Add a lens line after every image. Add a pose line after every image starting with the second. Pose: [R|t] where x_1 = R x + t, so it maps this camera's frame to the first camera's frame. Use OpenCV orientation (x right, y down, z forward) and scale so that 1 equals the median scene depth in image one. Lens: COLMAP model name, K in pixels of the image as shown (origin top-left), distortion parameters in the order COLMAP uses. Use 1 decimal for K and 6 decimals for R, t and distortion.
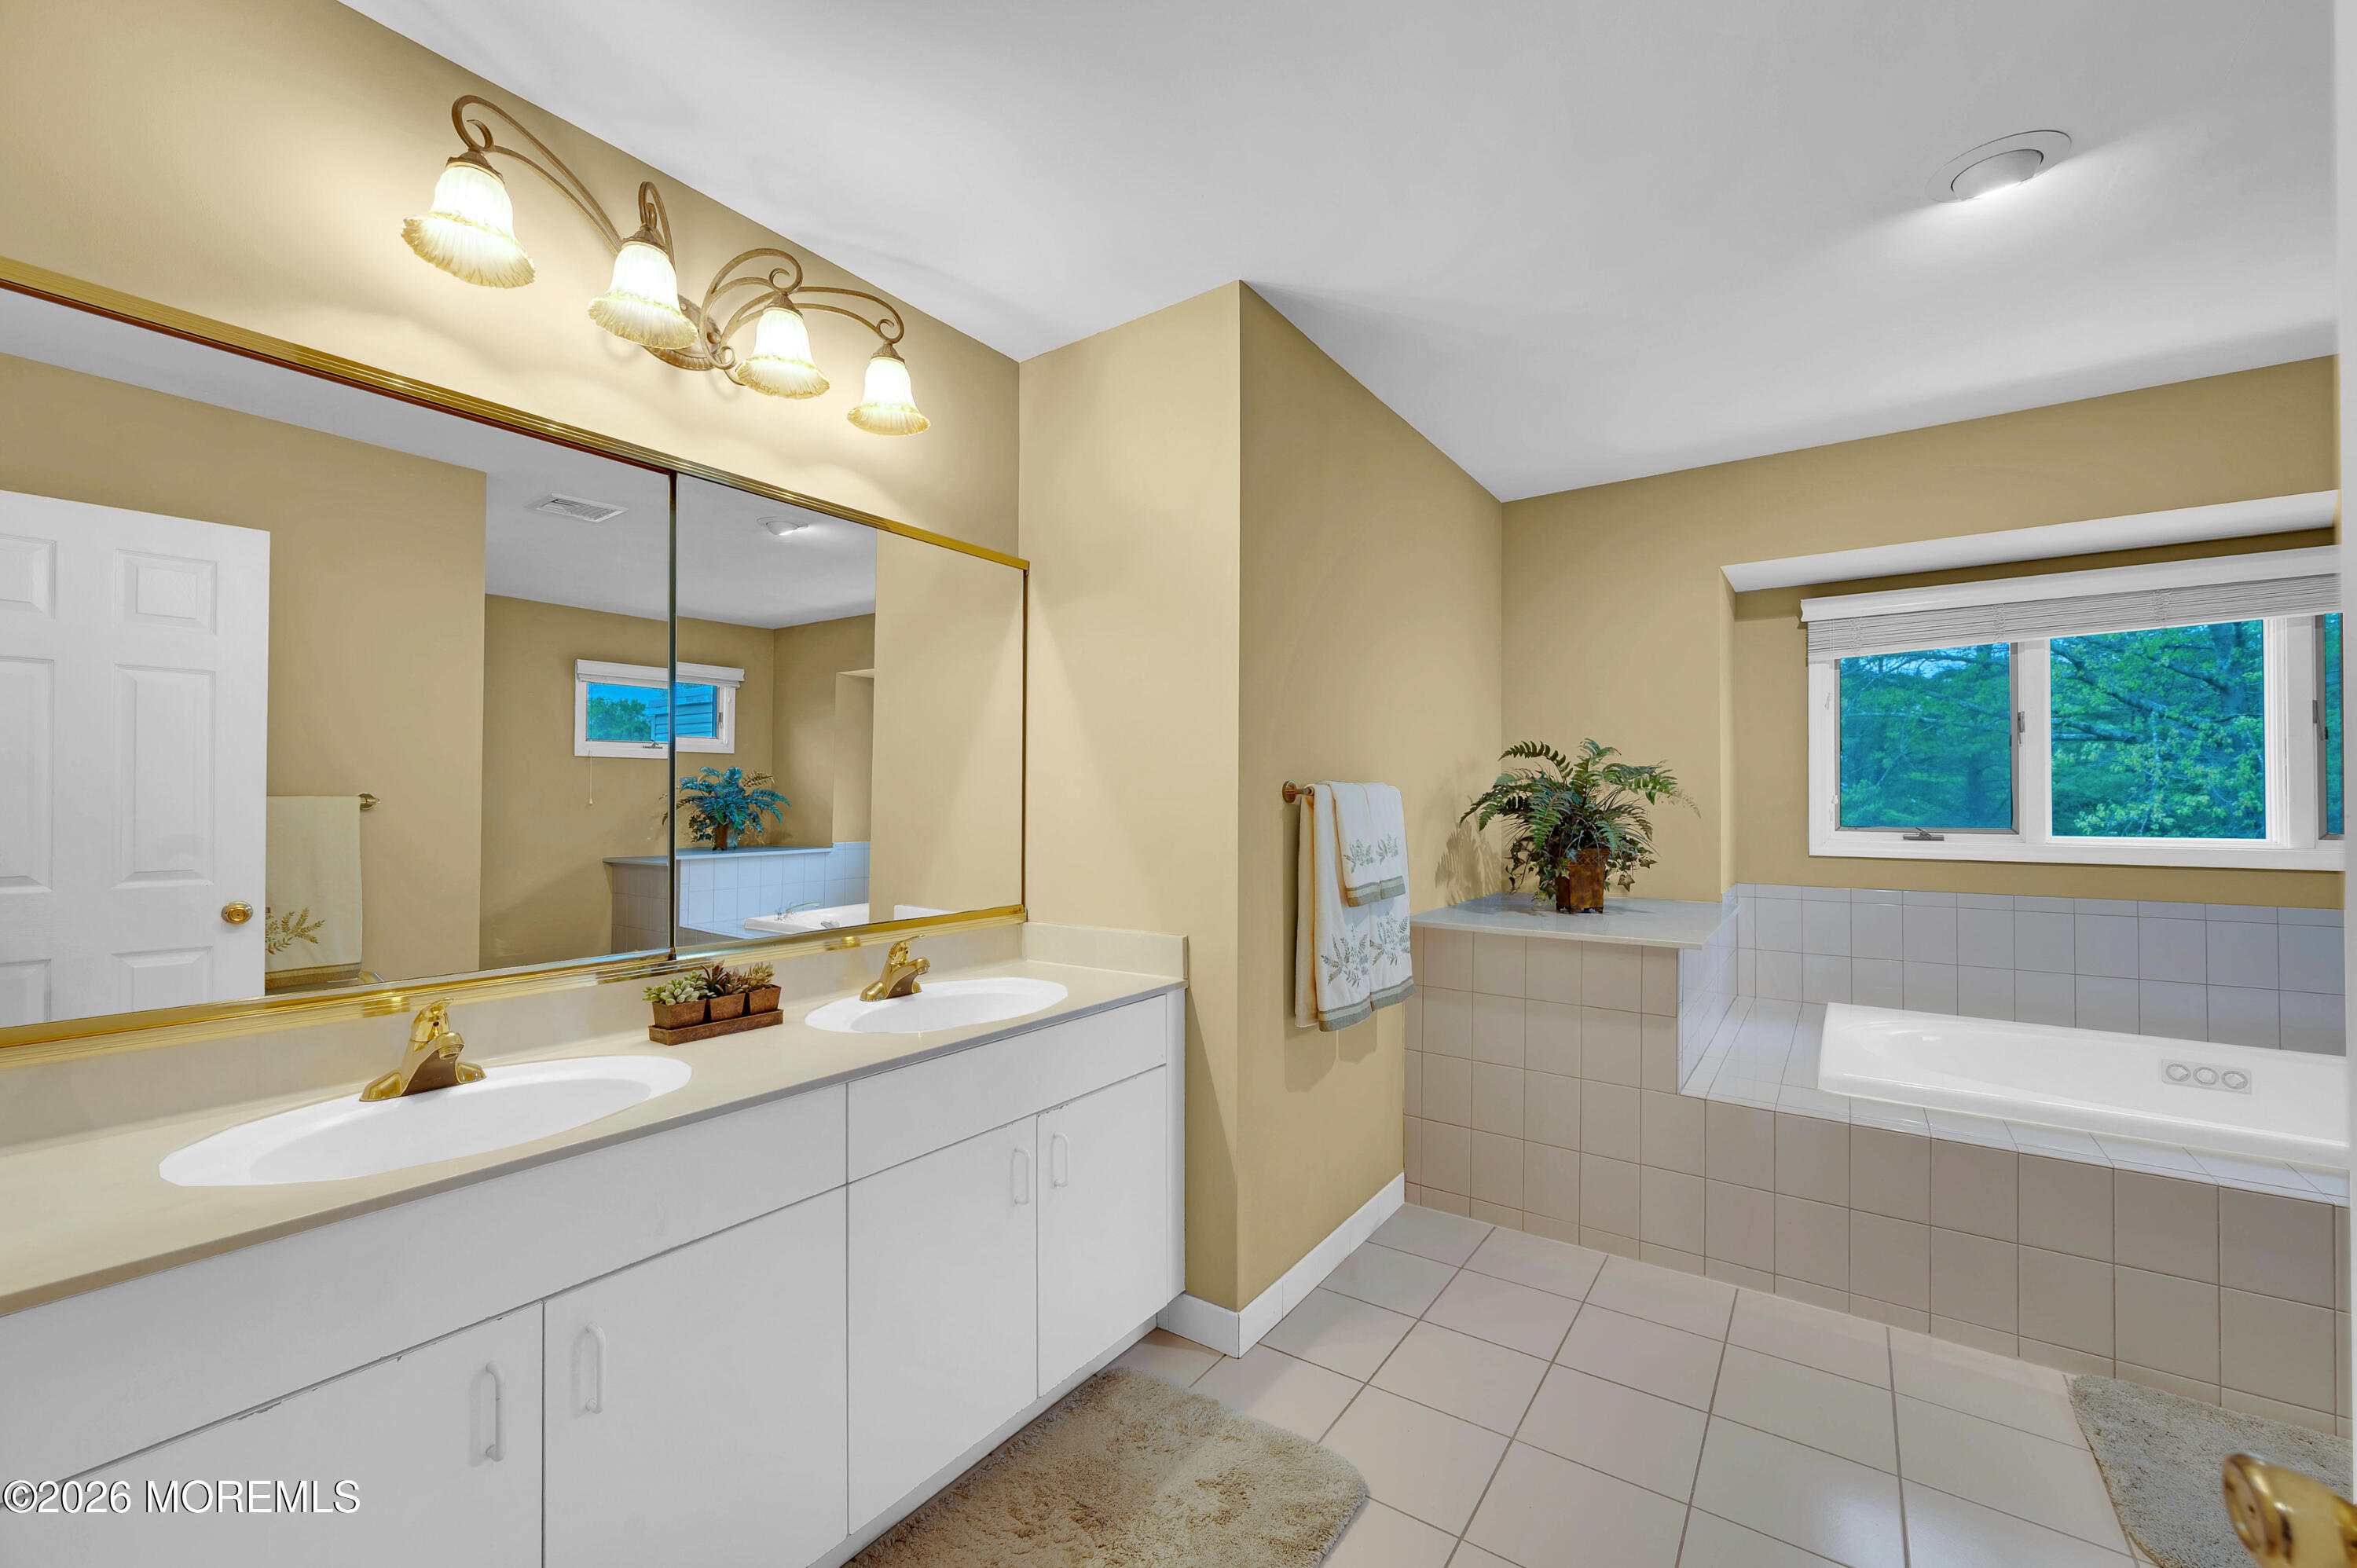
lens RADIAL K [[937.5, 0, 1194.8], [0, 937.5, 789.6], [0, 0, 1]] dist [0.007423, -0.000026]
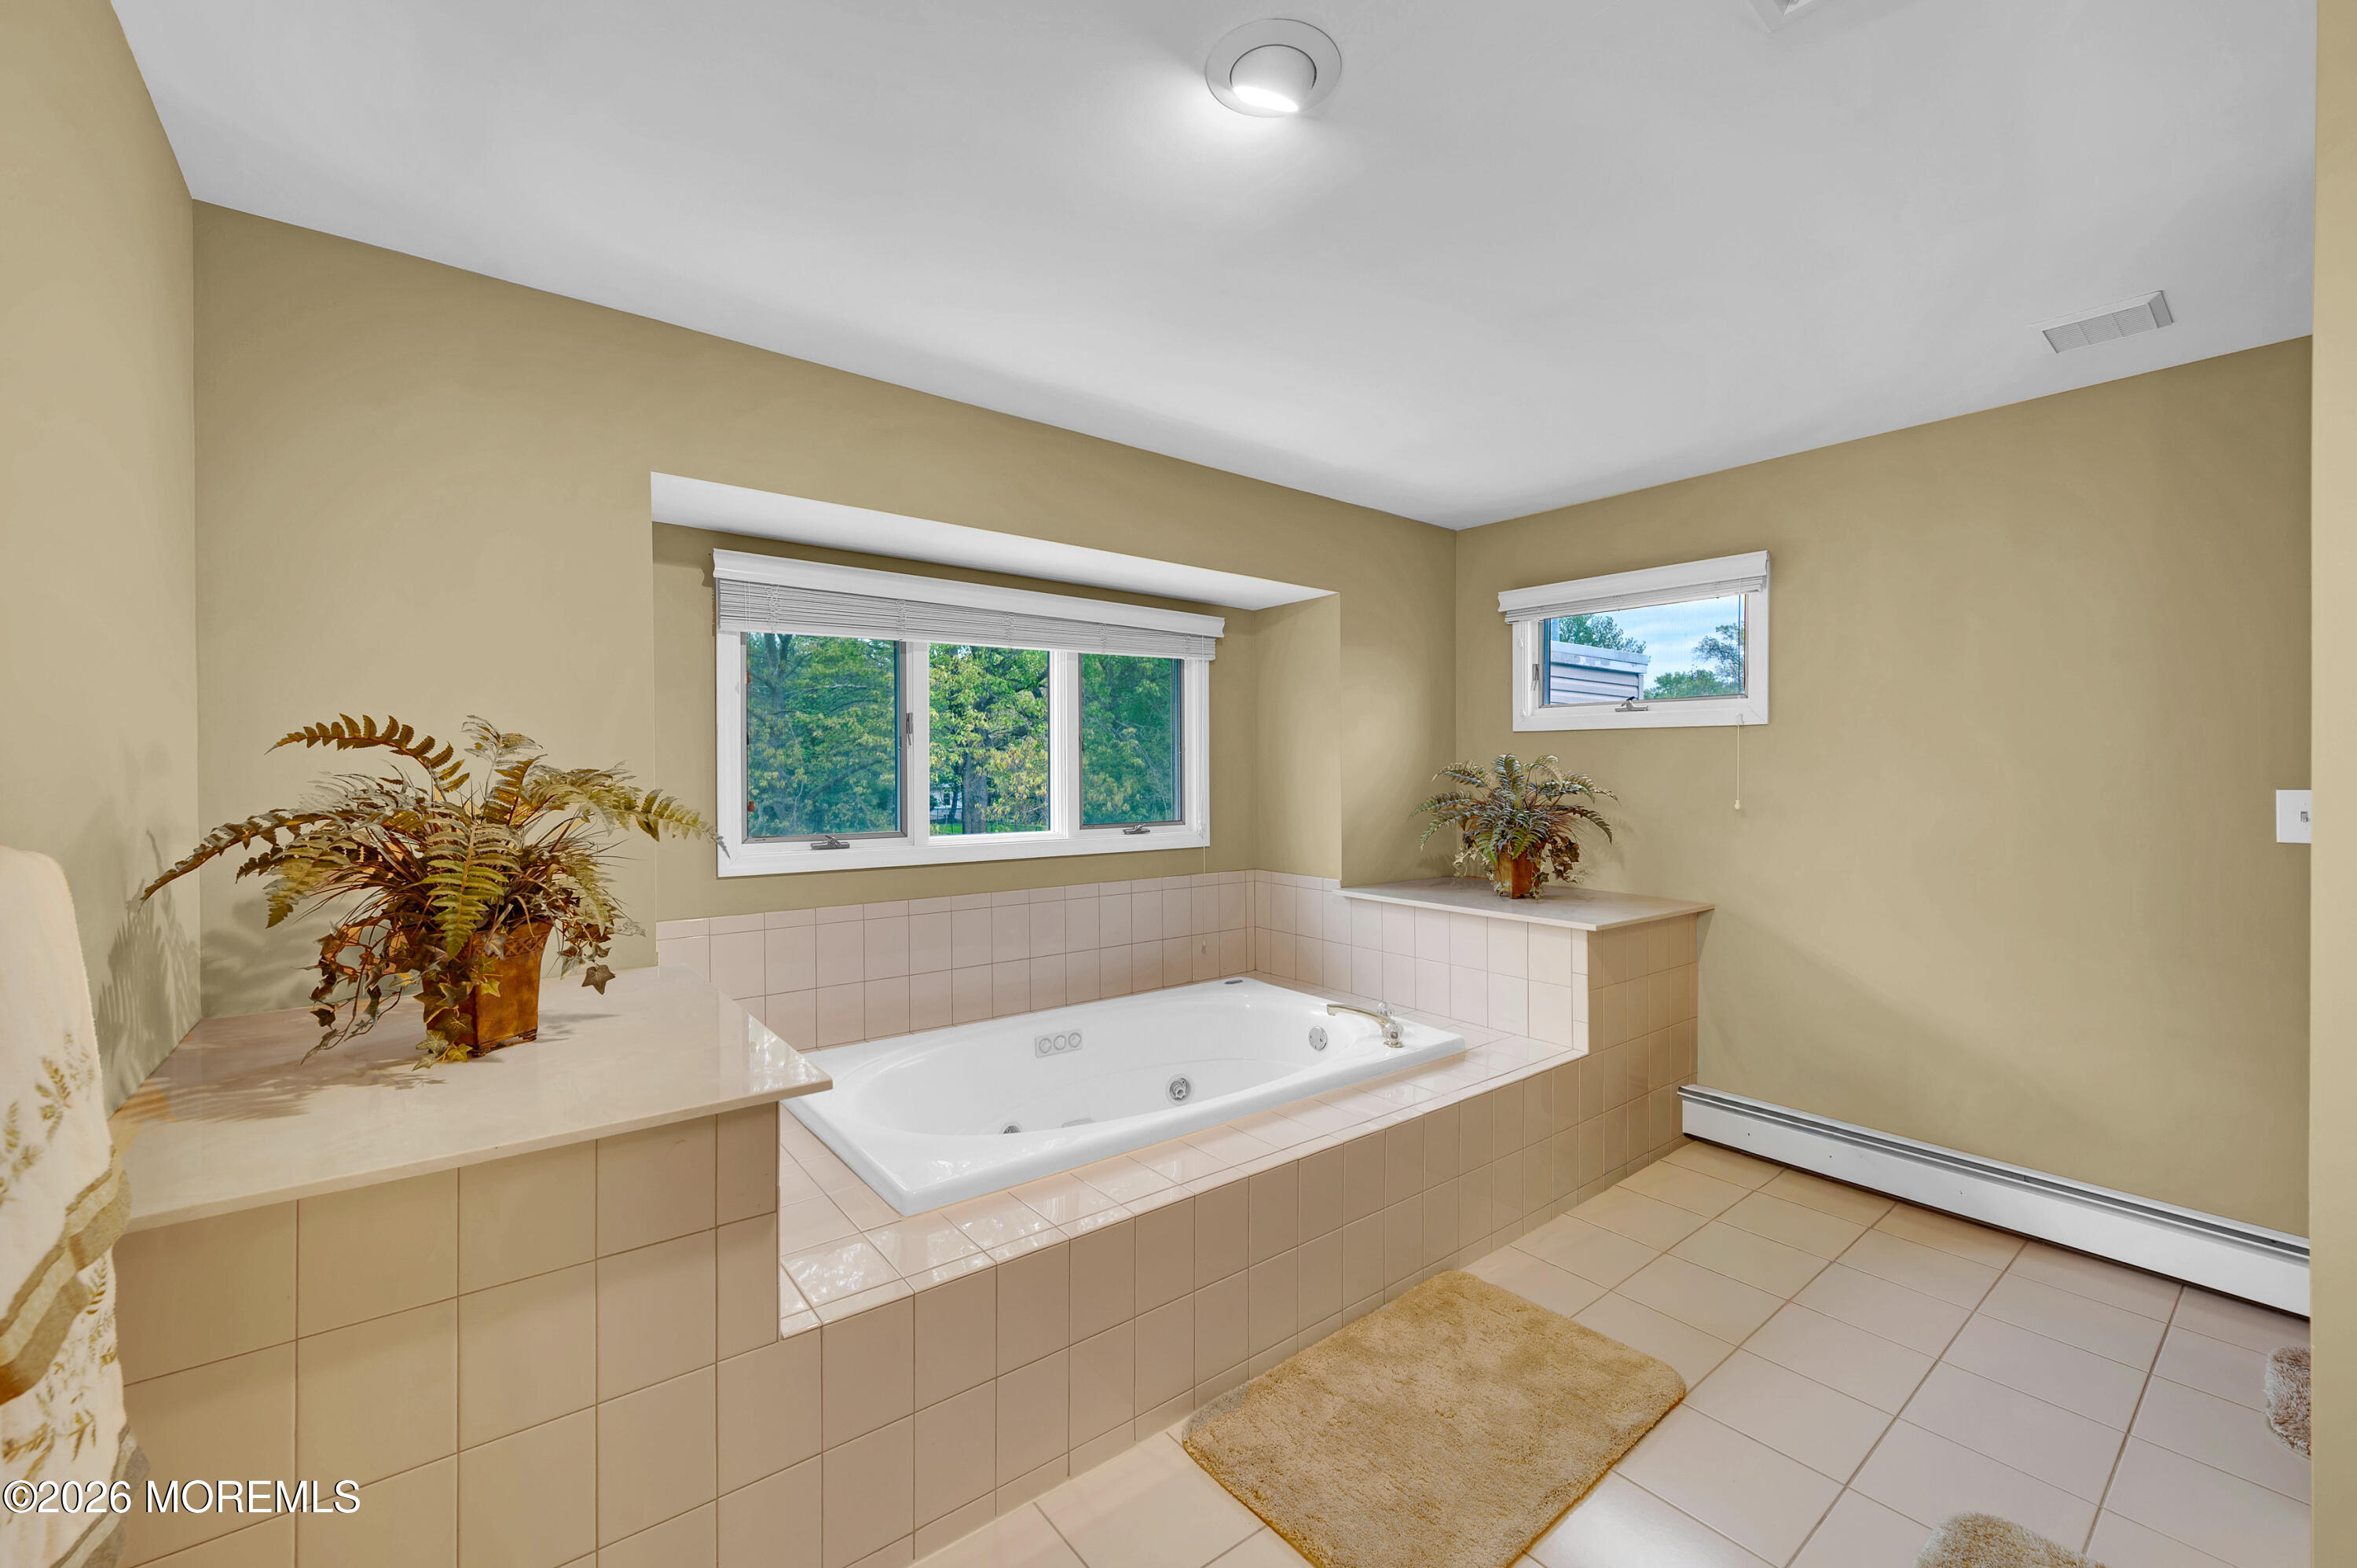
lens RADIAL K [[937.5, 0, 1178.8], [0, 937.5, 782.0], [0, 0, 1]] dist [0.007423, -0.000026]
pose [[0.298234, -0.011052, 0.954429, 0.021317], [-0.011428, 0.999820, 0.015149, -0.028492], [-0.954424, -0.015425, 0.298054, 0.443176]]
